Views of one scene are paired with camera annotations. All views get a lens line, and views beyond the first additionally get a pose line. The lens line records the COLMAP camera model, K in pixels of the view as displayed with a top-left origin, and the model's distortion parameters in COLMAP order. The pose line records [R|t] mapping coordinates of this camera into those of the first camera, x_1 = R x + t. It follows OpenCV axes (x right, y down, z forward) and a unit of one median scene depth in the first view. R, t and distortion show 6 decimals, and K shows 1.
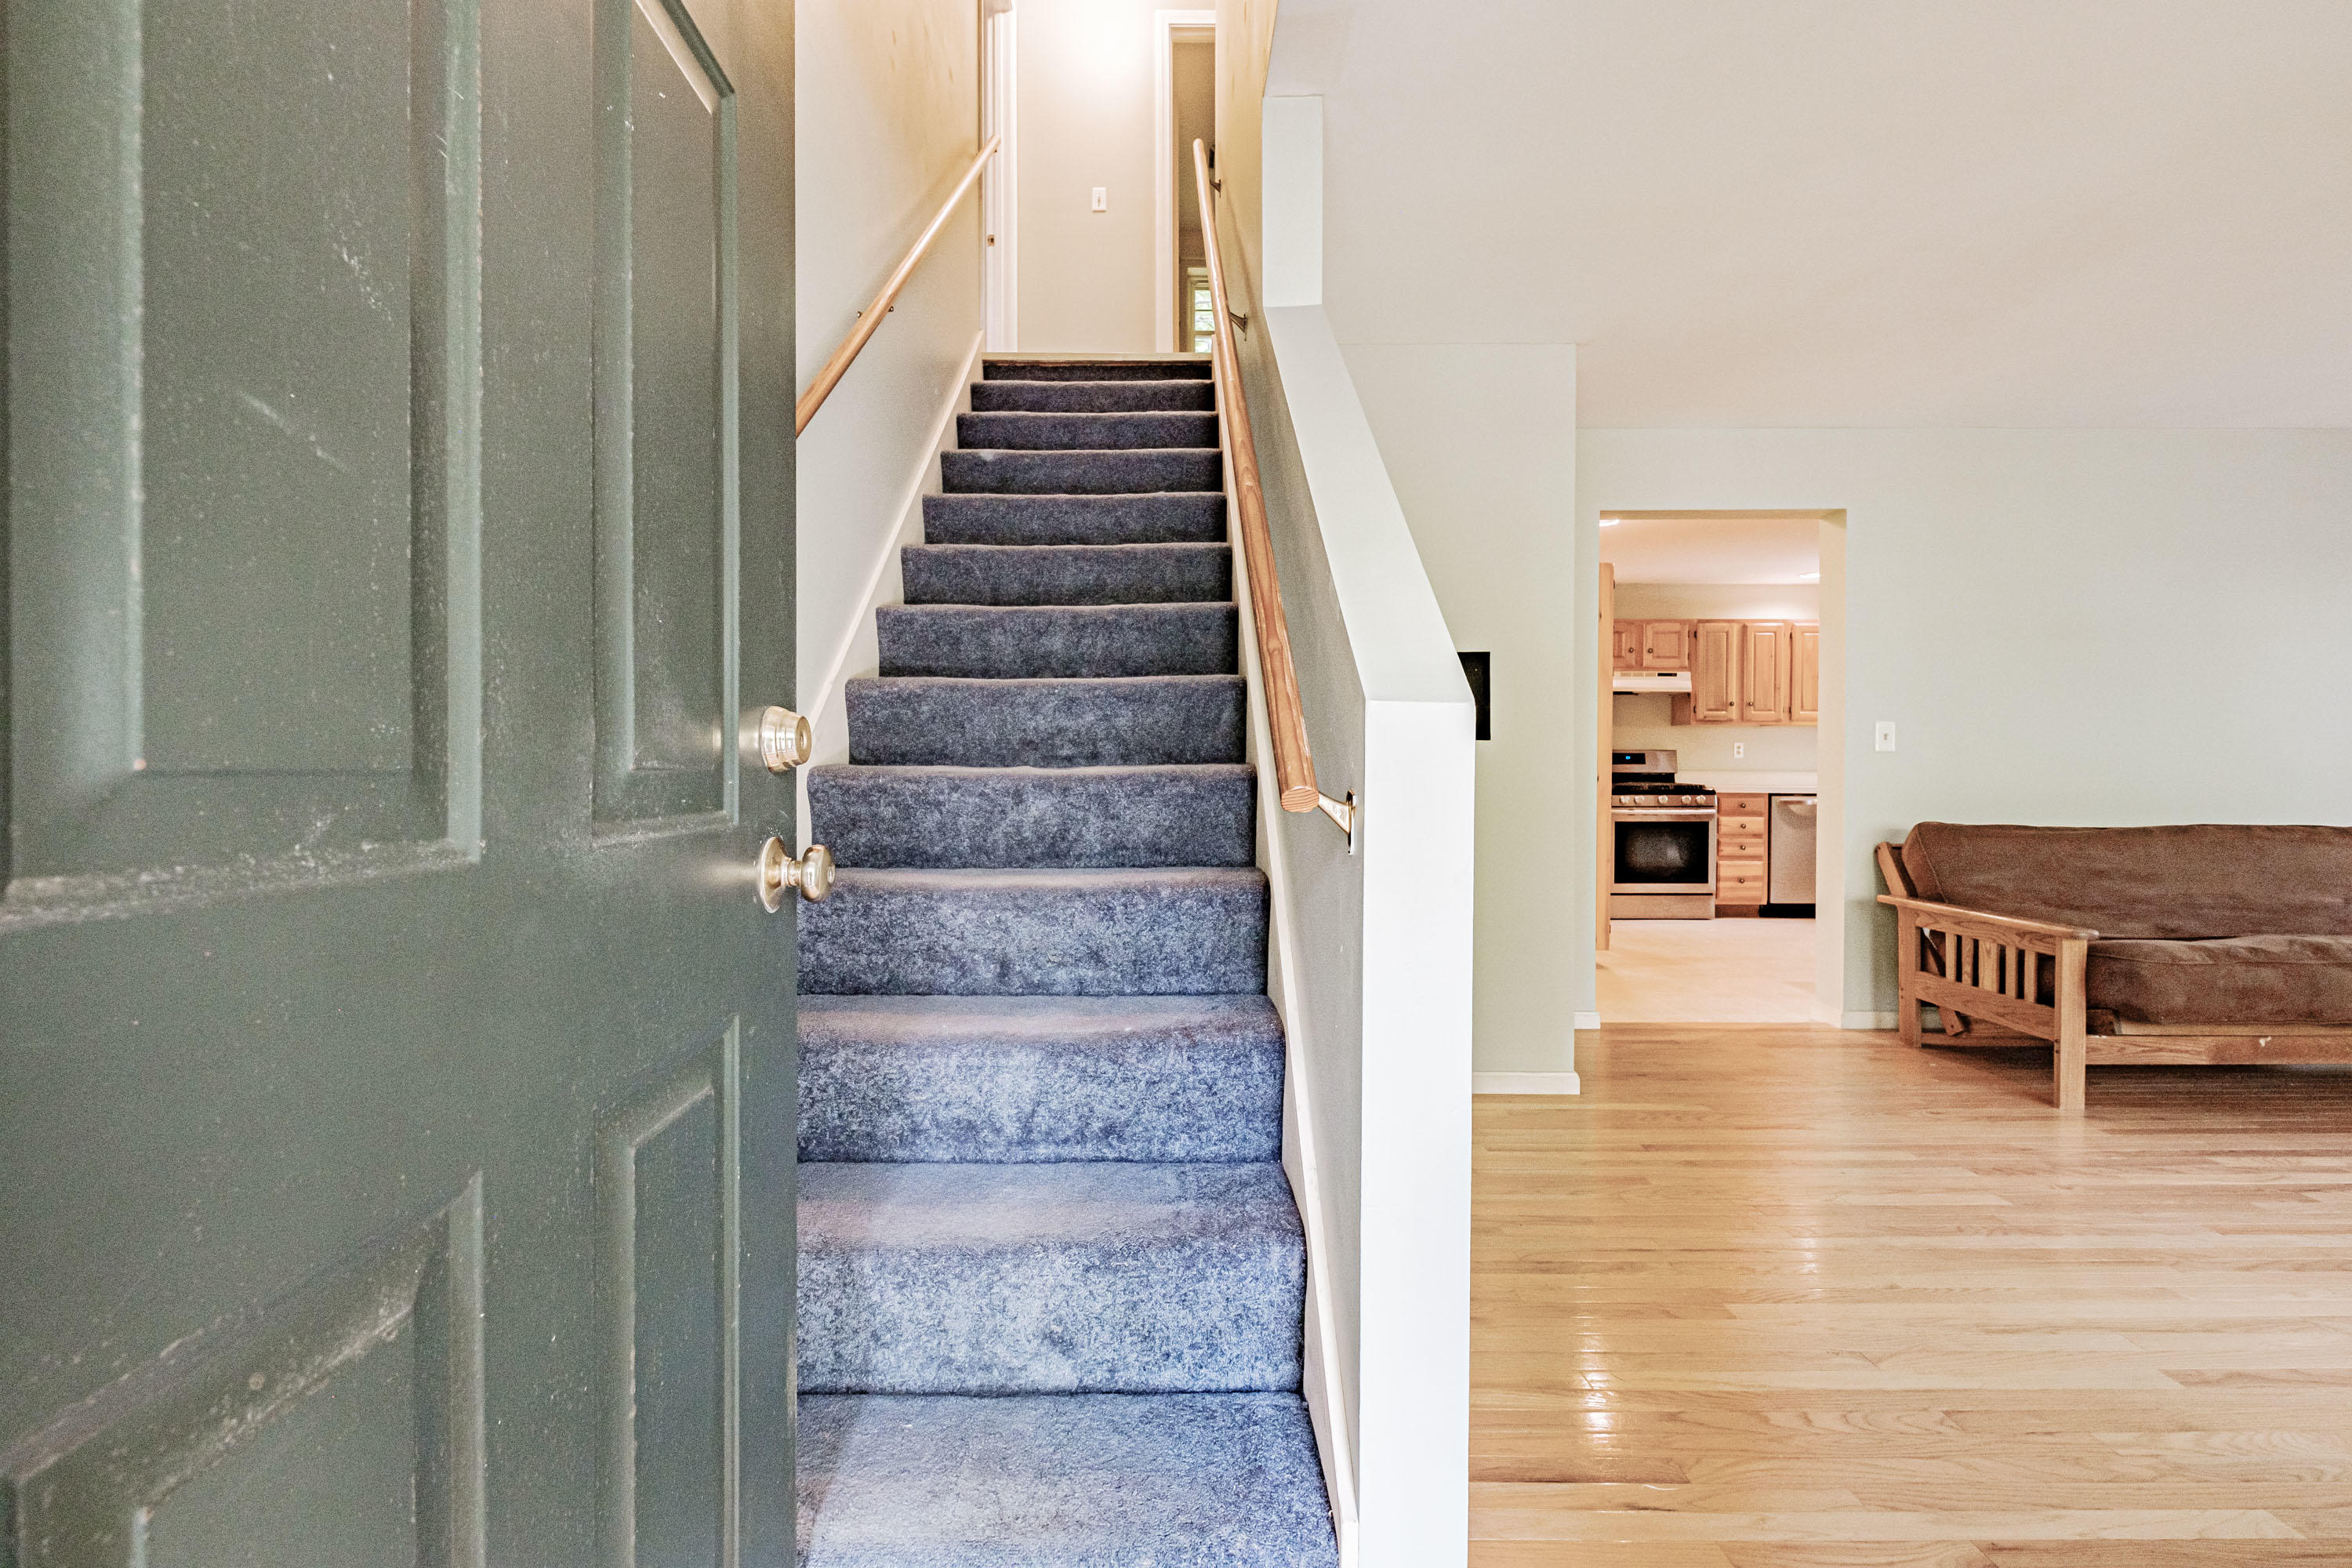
lens RADIAL K [[1043.0, 0, 1169.2], [0, 1043.0, 772.7], [0, 0, 1]] dist [-0.001480, -0.001014]
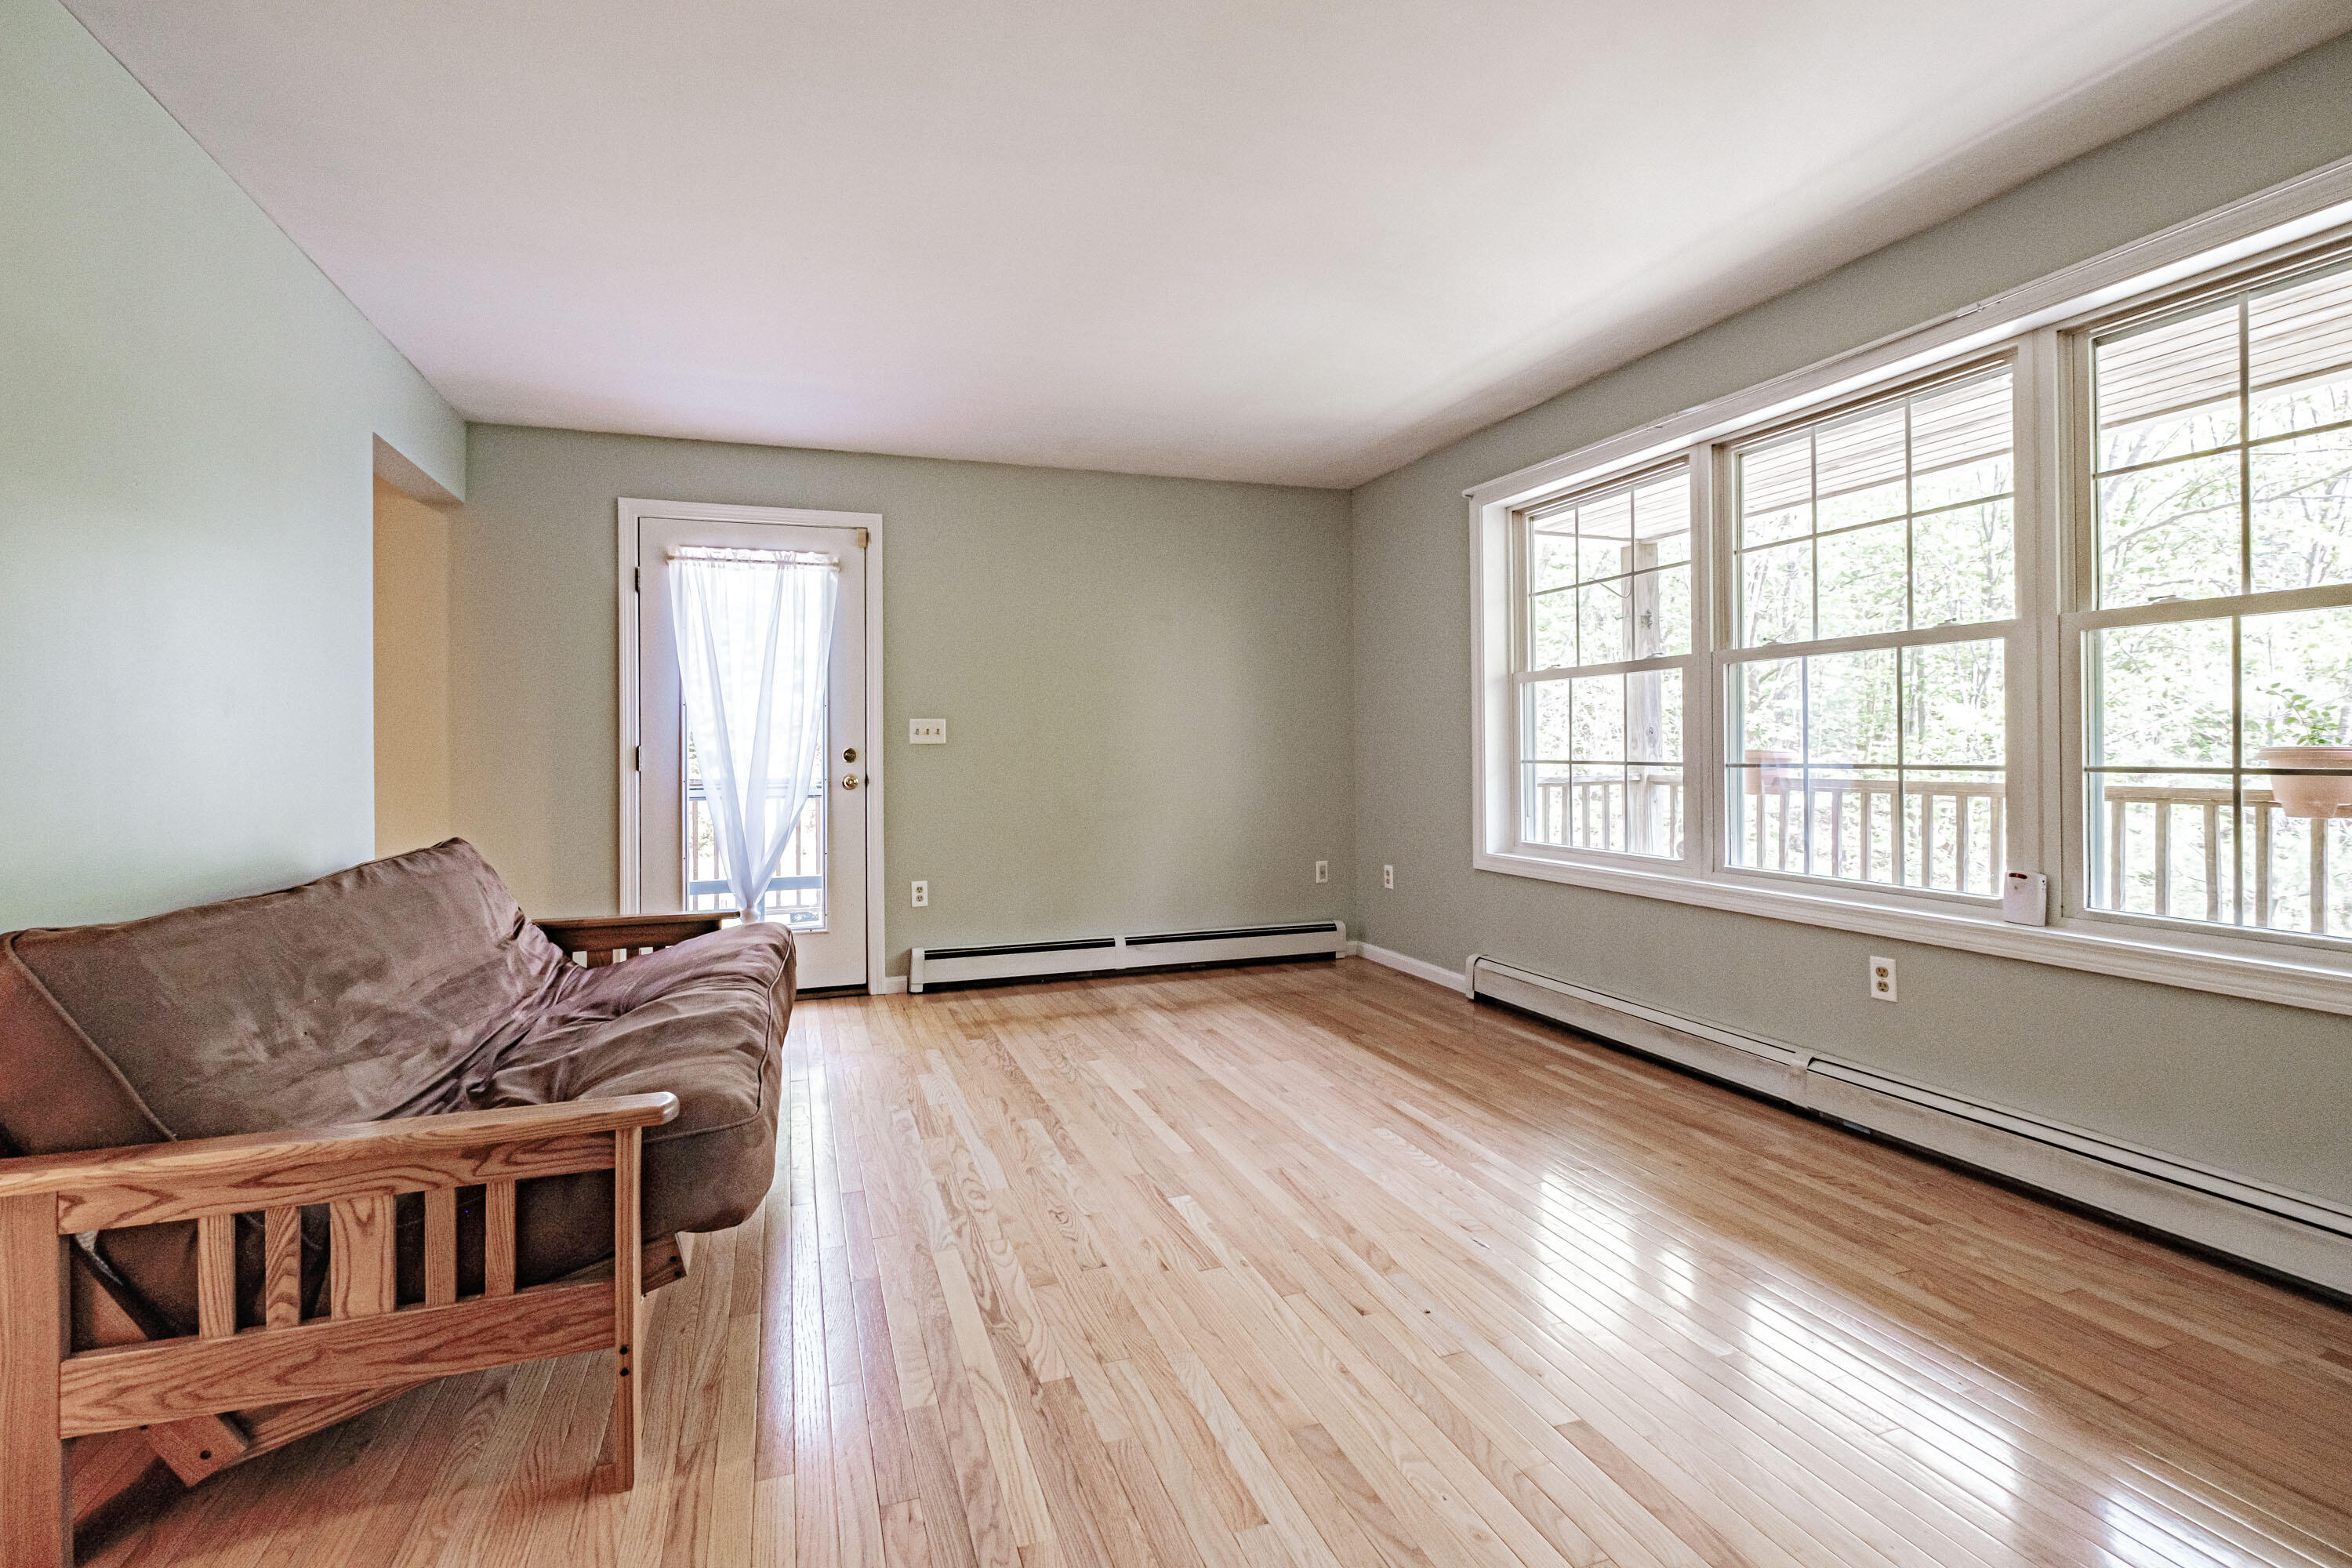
lens RADIAL K [[1043.0, 0, 1162.3], [0, 1043.0, 765.2], [0, 0, 1]] dist [-0.001480, -0.001014]
pose [[-0.307382, -0.015014, 0.951468, 0.290568], [0.015521, 0.999663, 0.020789, -0.013176], [-0.951460, 0.021157, -0.307045, 0.800636]]
